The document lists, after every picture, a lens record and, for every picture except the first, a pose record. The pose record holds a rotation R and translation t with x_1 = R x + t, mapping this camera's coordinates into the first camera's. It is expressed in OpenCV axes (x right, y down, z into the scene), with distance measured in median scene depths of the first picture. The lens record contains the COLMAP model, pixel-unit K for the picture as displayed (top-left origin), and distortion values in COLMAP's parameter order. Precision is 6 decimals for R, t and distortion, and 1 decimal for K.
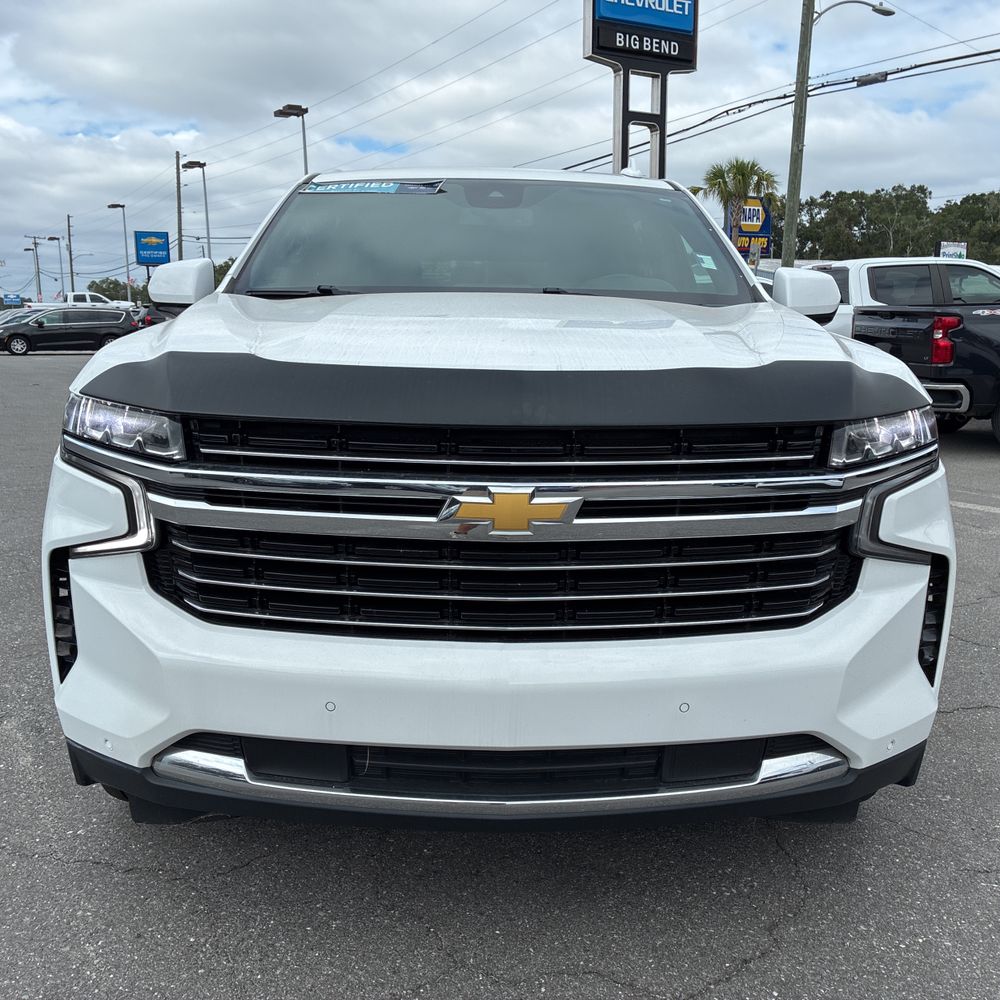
lens RADIAL K [[1020.8, 0, 499.4], [0, 1020.8, 499.4], [0, 0, 1]] dist [0.026818, 0.000000]
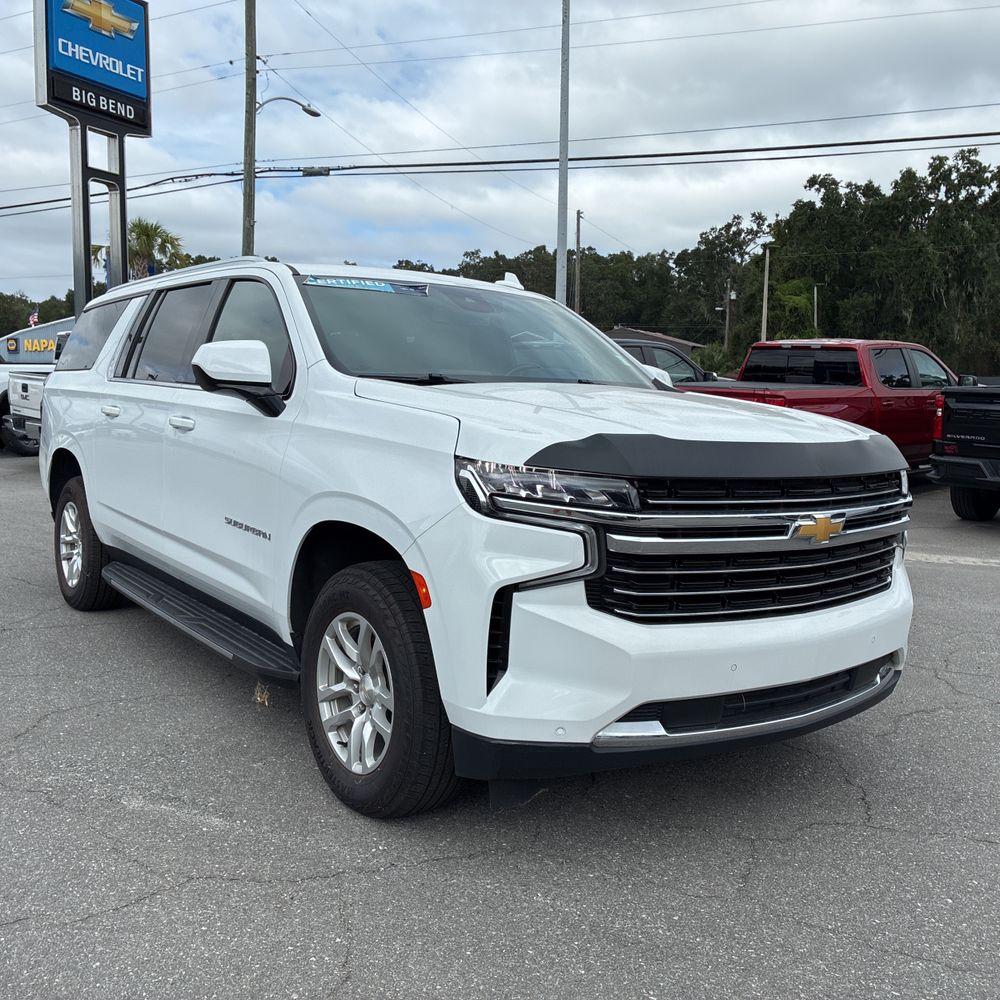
lens RADIAL K [[1020.8, 0, 503.7], [0, 1020.8, 493.2], [0, 0, 1]] dist [0.026818, 0.000000]
pose [[0.819636, -0.041192, 0.571401, -0.121965], [0.076092, 0.996402, -0.037318, -0.002115], [-0.567808, 0.074066, 0.819822, -0.005588]]
